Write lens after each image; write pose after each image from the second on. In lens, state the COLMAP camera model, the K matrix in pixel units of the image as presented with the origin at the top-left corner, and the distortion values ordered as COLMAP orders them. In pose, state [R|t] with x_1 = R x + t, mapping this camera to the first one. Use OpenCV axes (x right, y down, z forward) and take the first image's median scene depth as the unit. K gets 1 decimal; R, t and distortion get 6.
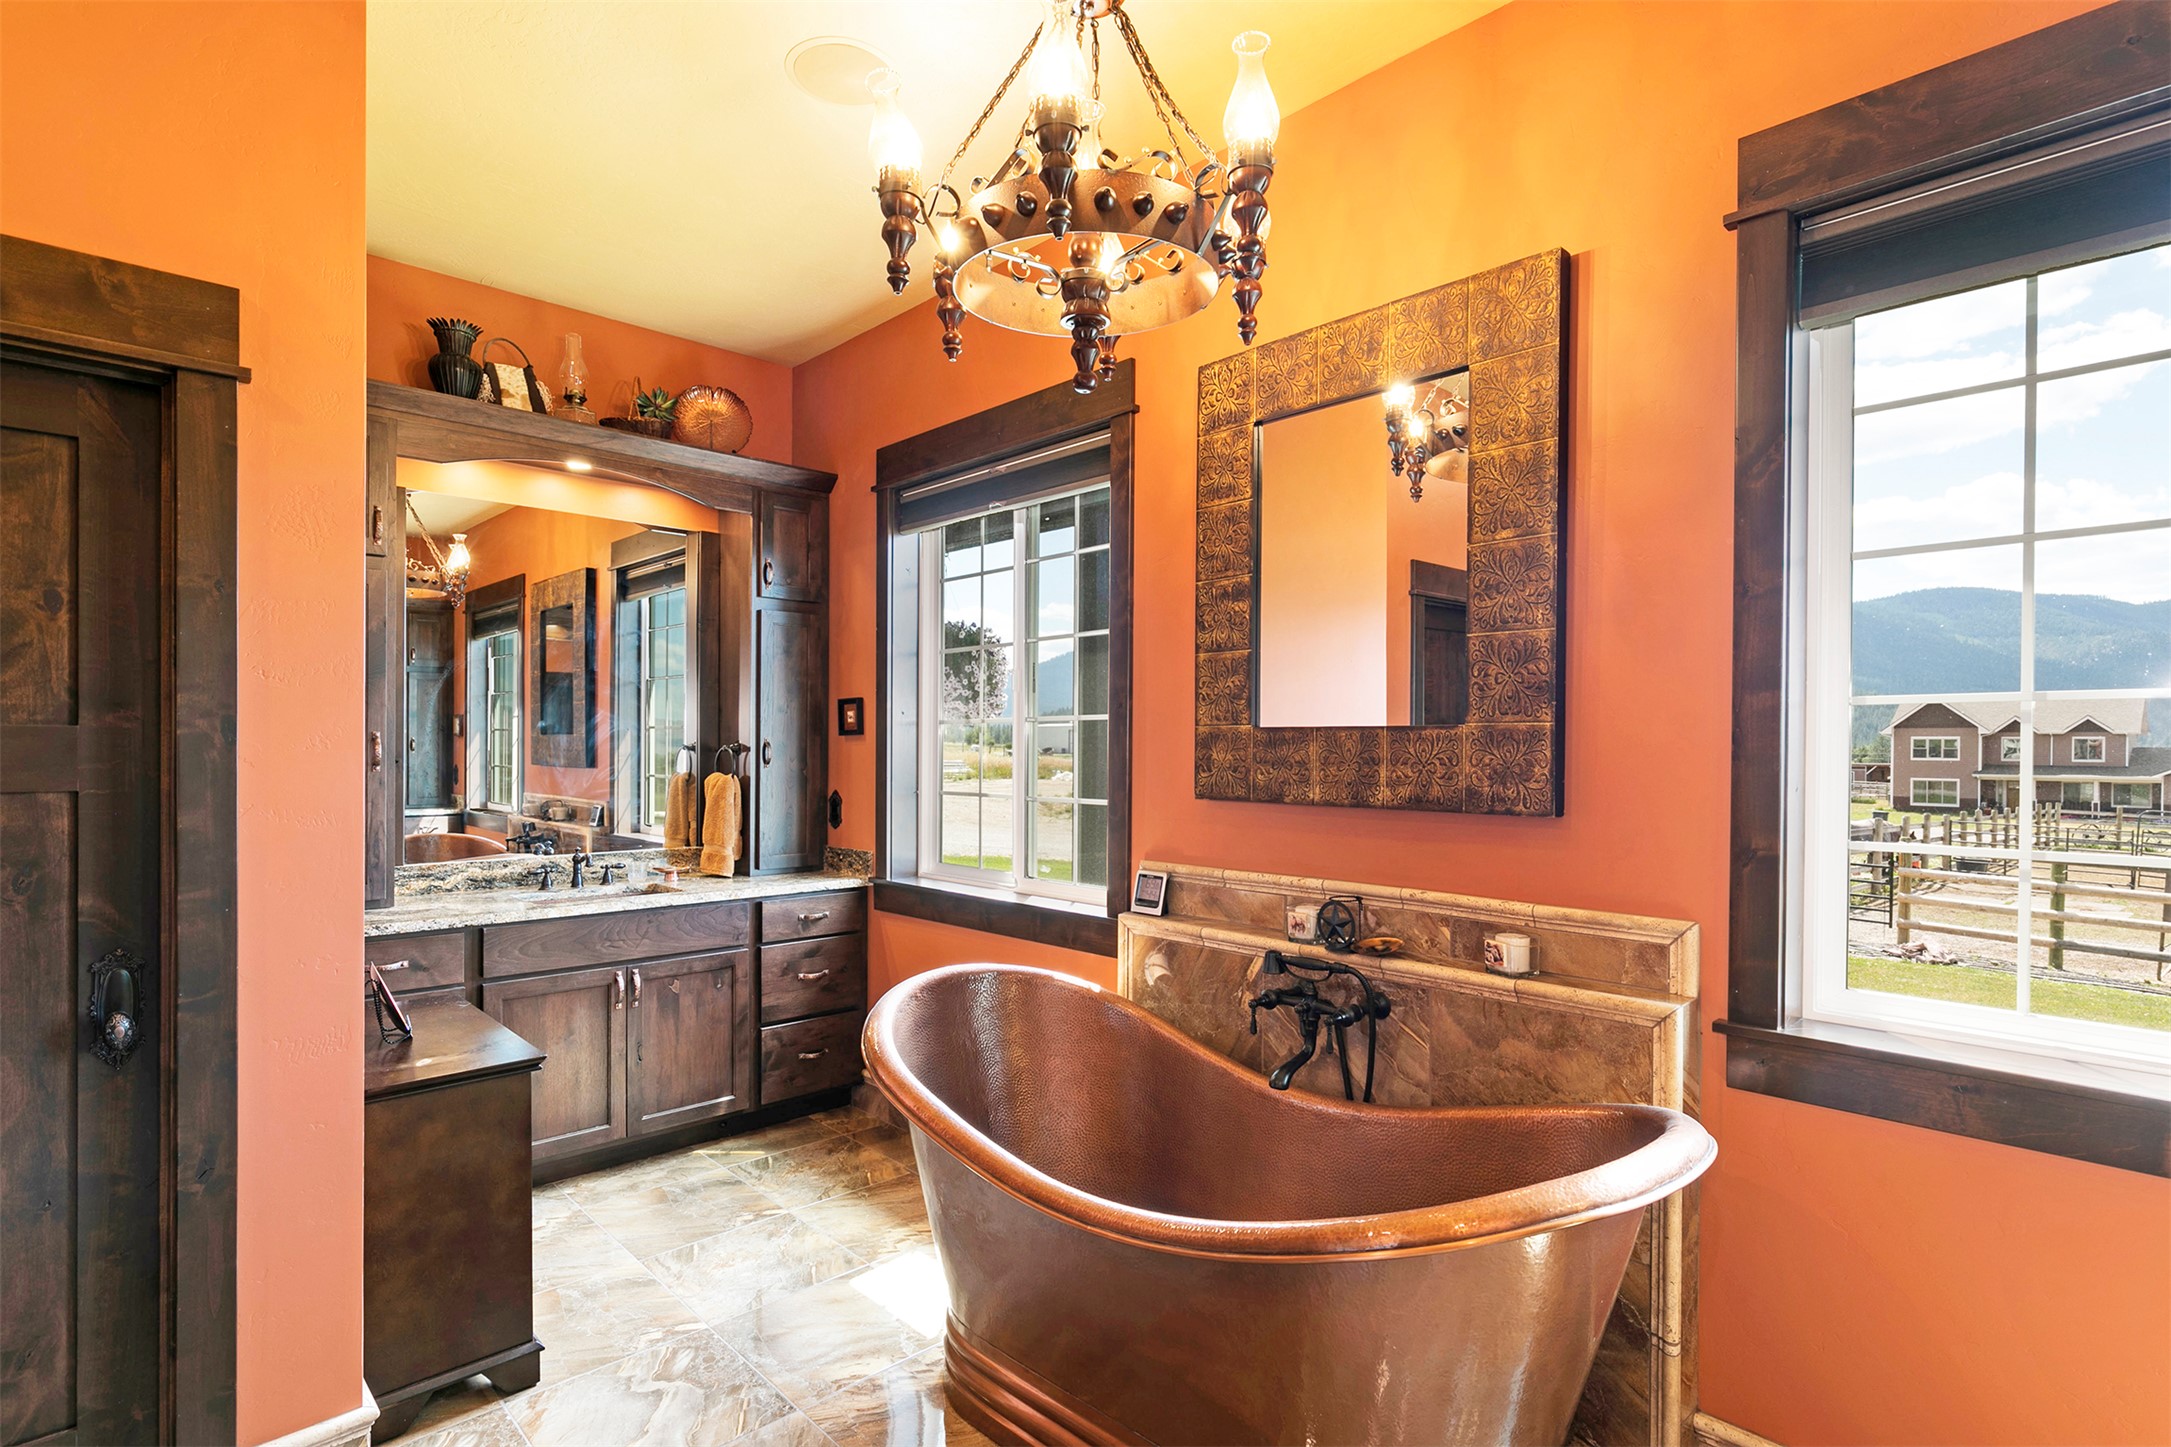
lens RADIAL K [[1108.7, 0, 1179.9], [0, 1108.7, 745.2], [0, 0, 1]] dist [0.000377, -0.002854]
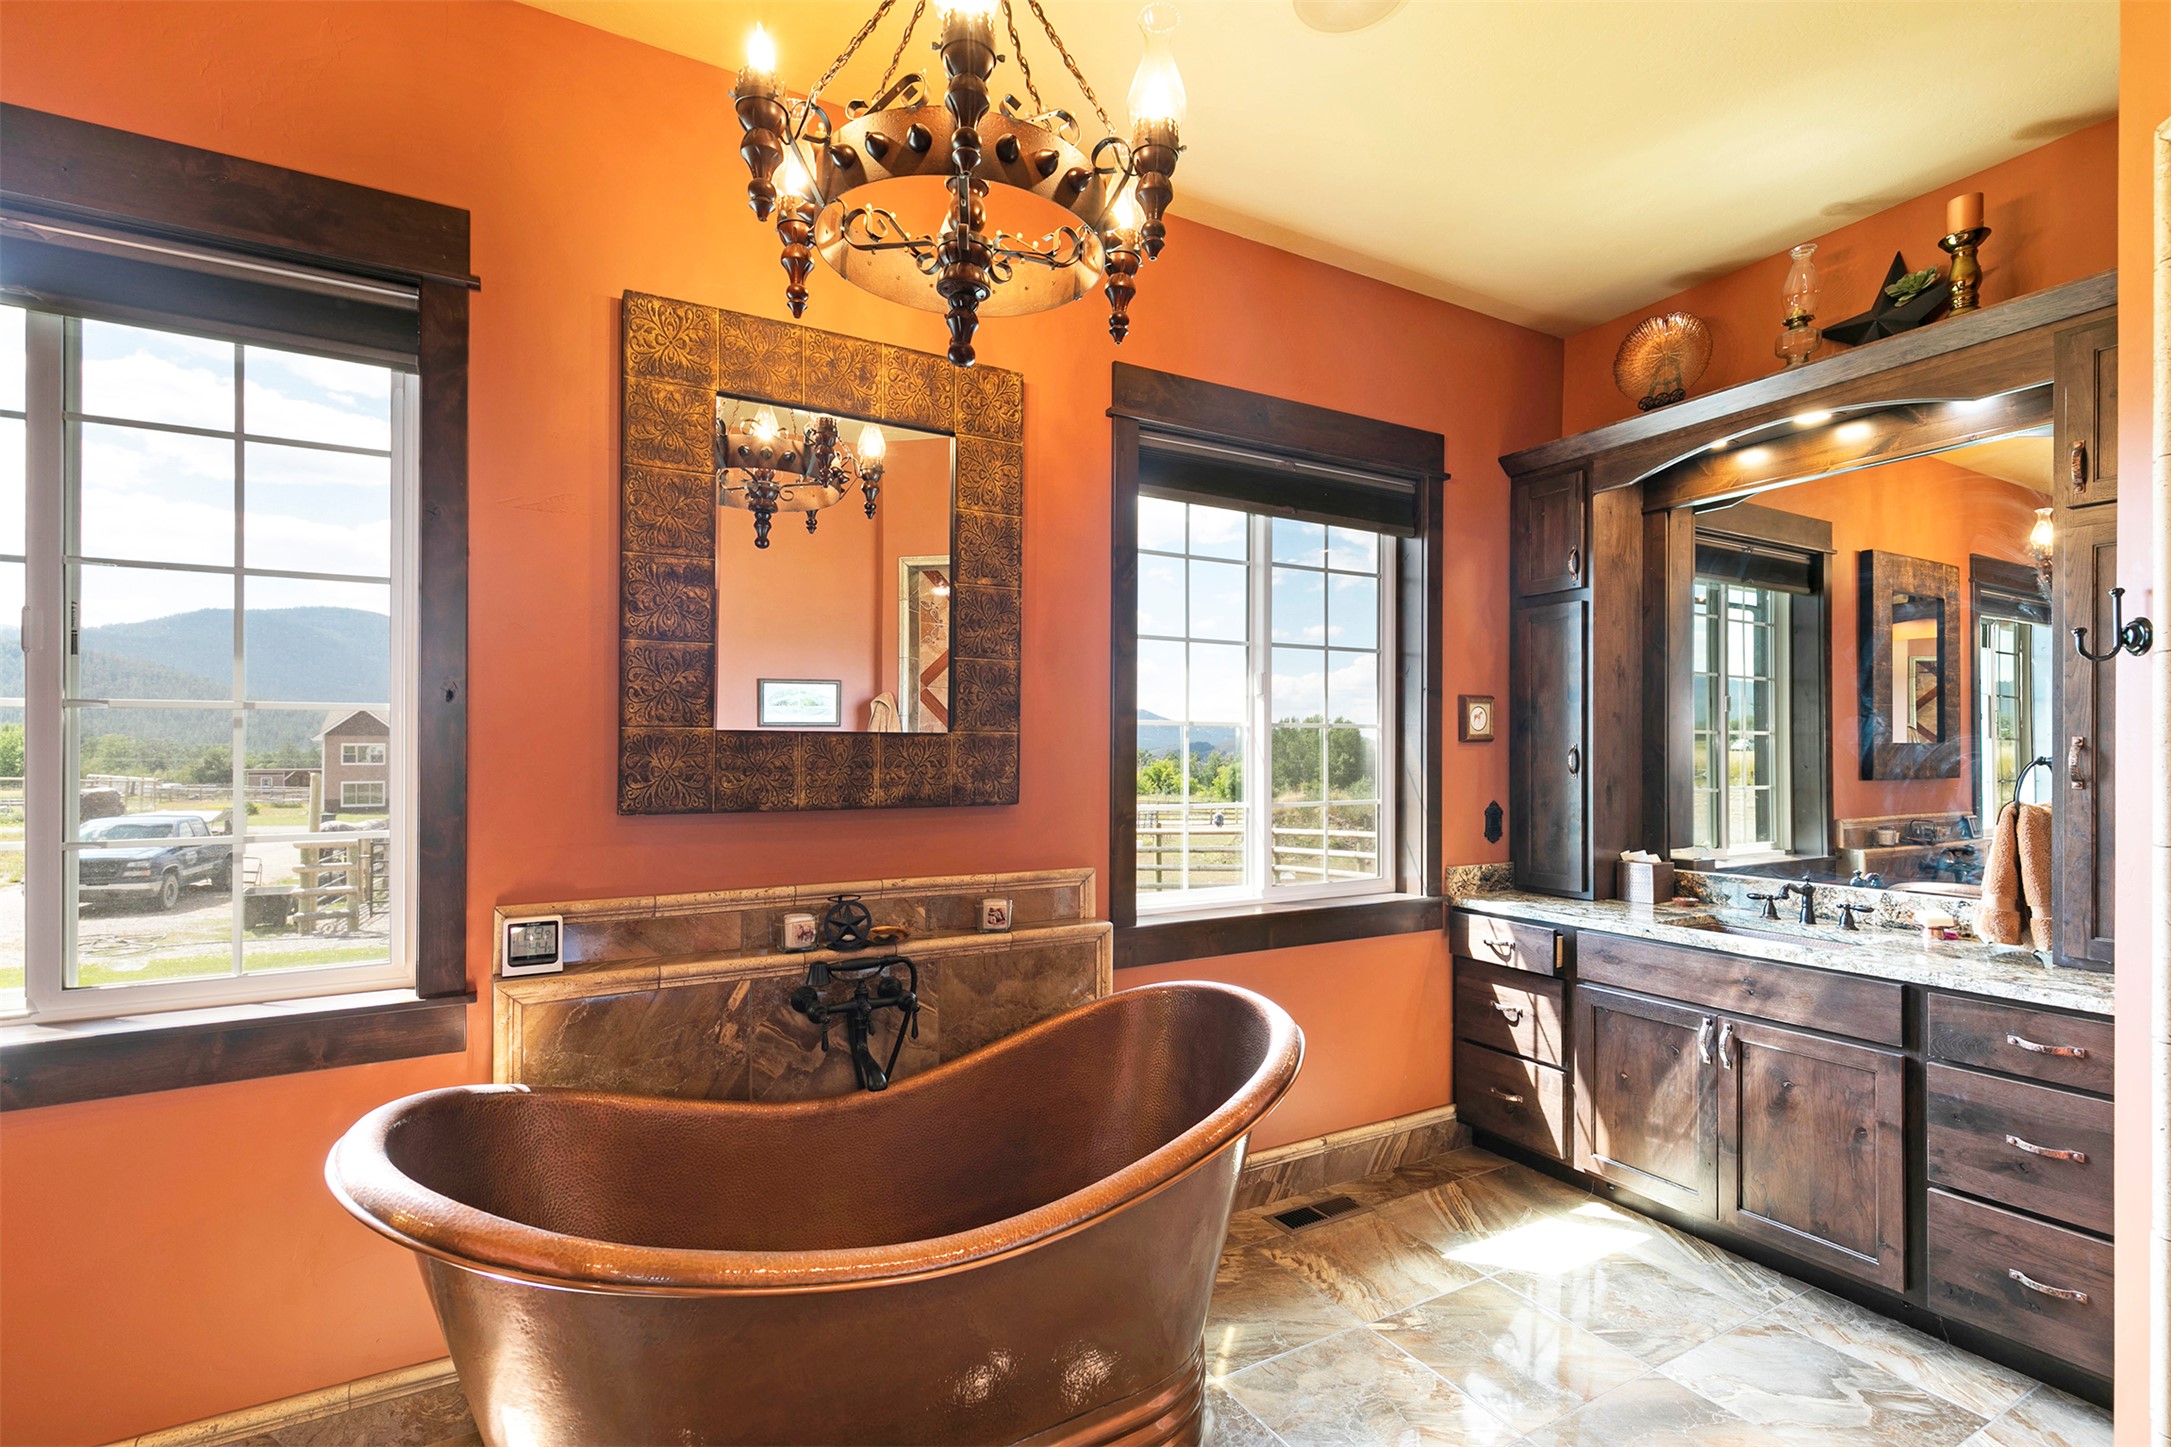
lens RADIAL K [[963.9, 0, 1106.0], [0, 963.9, 752.3], [0, 0, 1]] dist [0.006709, -0.001751]
pose [[0.263679, -0.002570, 0.964607, -0.620785], [0.001613, 0.999996, 0.002223, 0.000617], [-0.964609, 0.000970, 0.263682, 0.501440]]
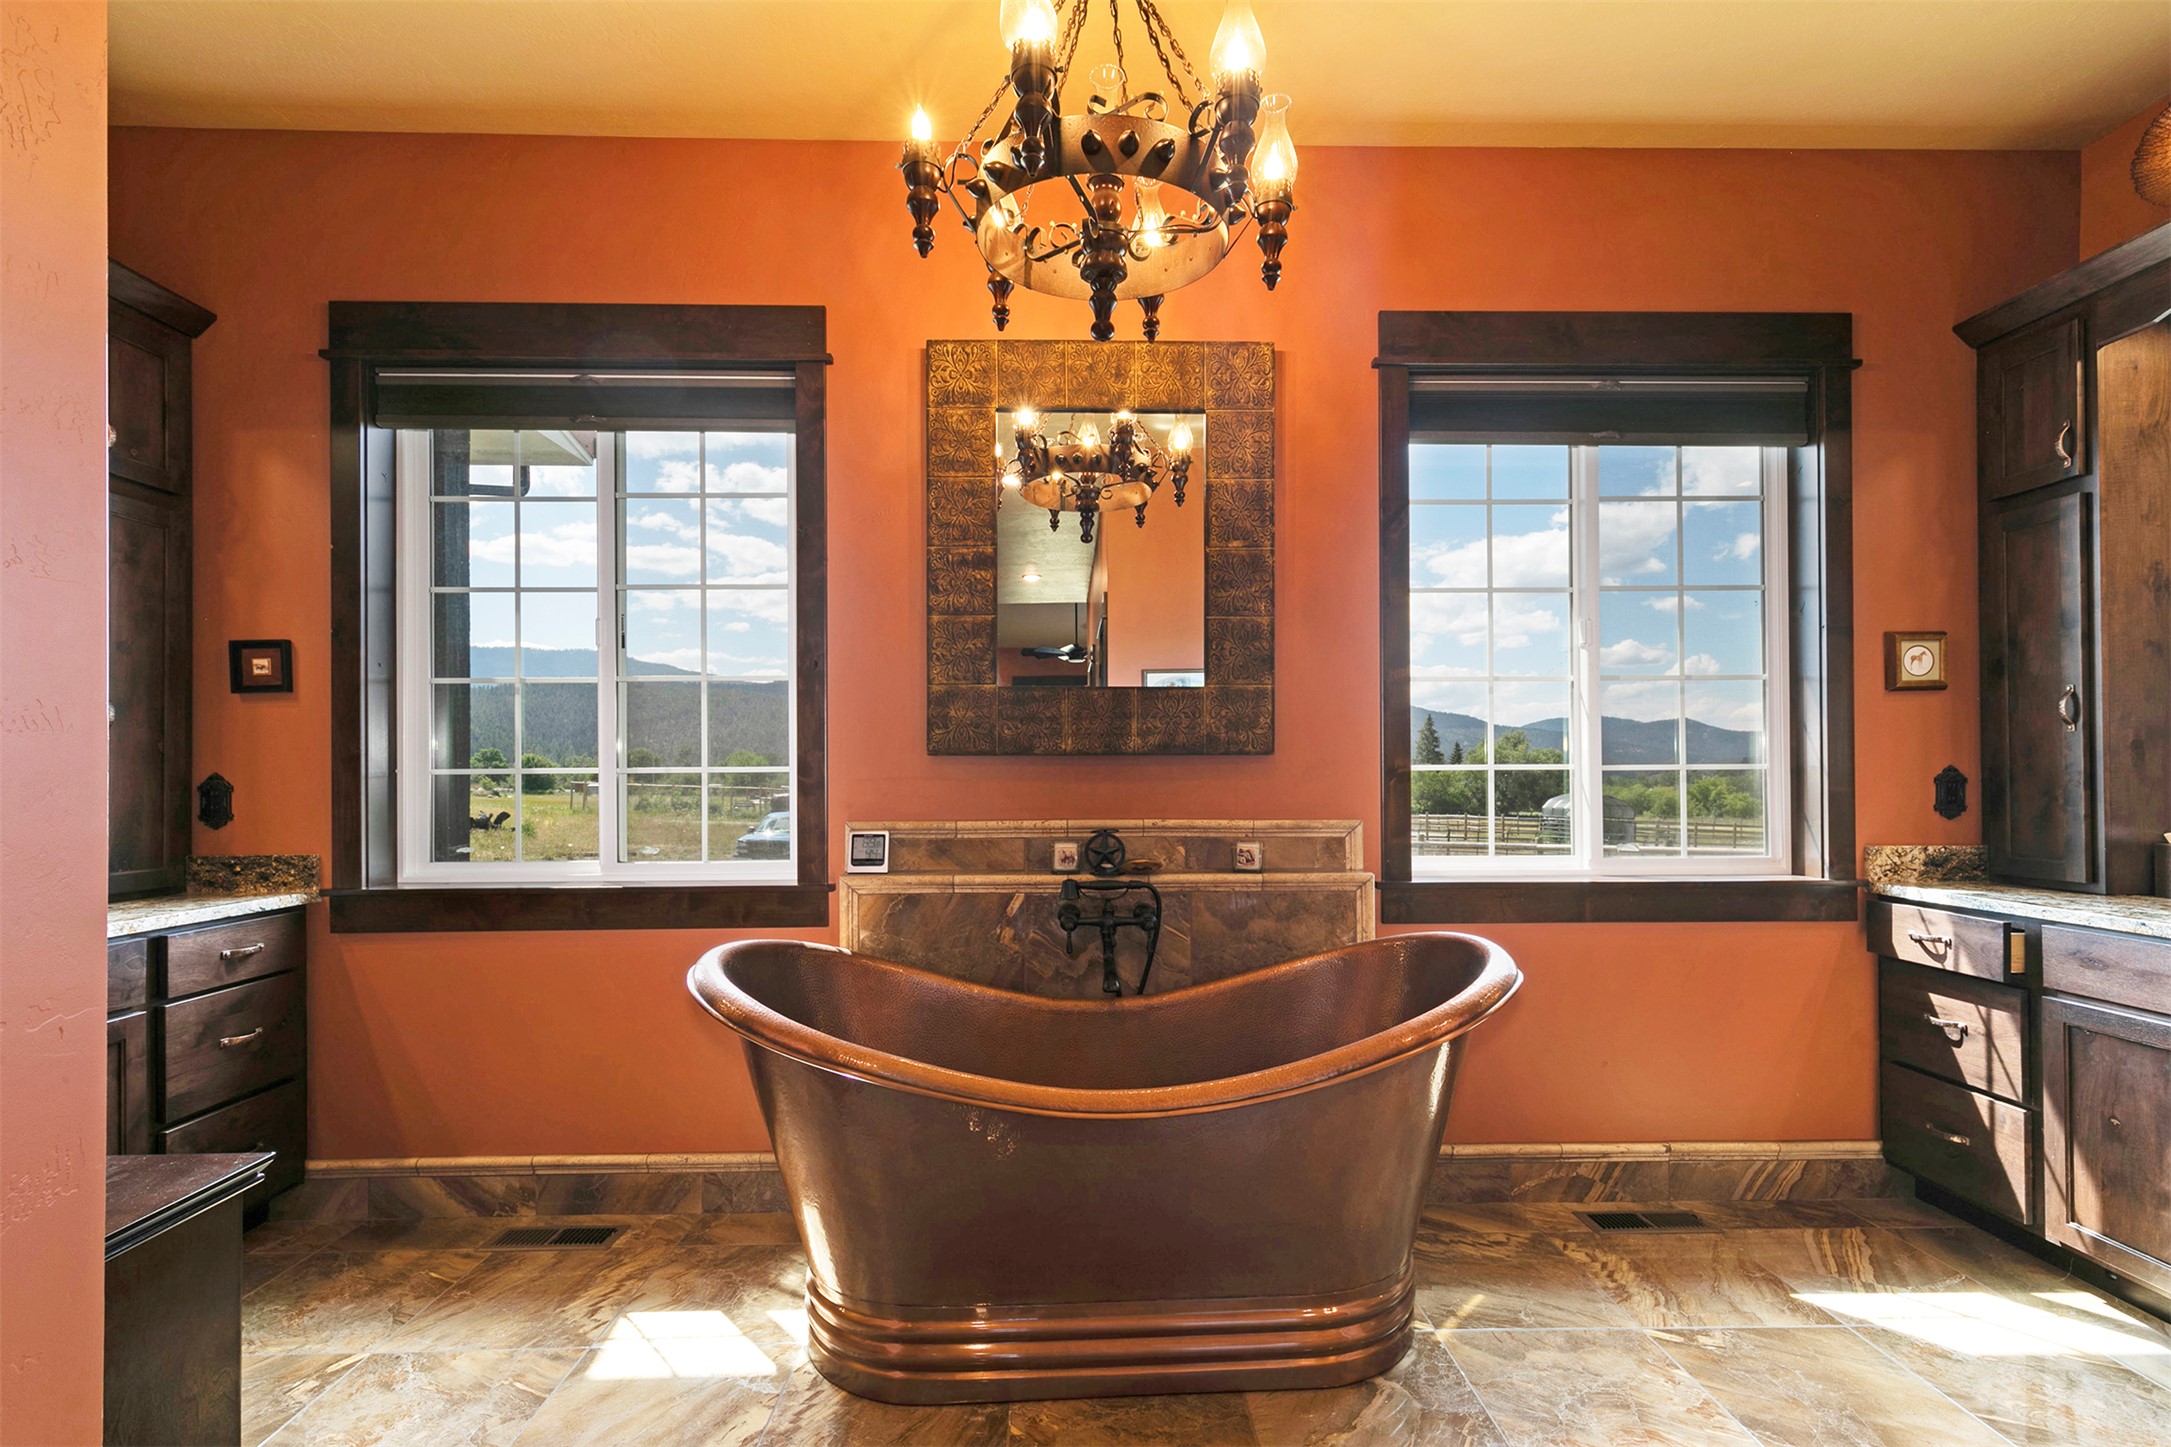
lens RADIAL K [[963.9, 0, 1118.5], [0, 963.9, 764.2], [0, 0, 1]] dist [0.006709, -0.001751]
pose [[0.676122, -0.006687, 0.736760, -0.569524], [0.012144, 0.999924, -0.002069, 0.065447], [-0.736690, 0.010346, 0.676152, 0.277578]]
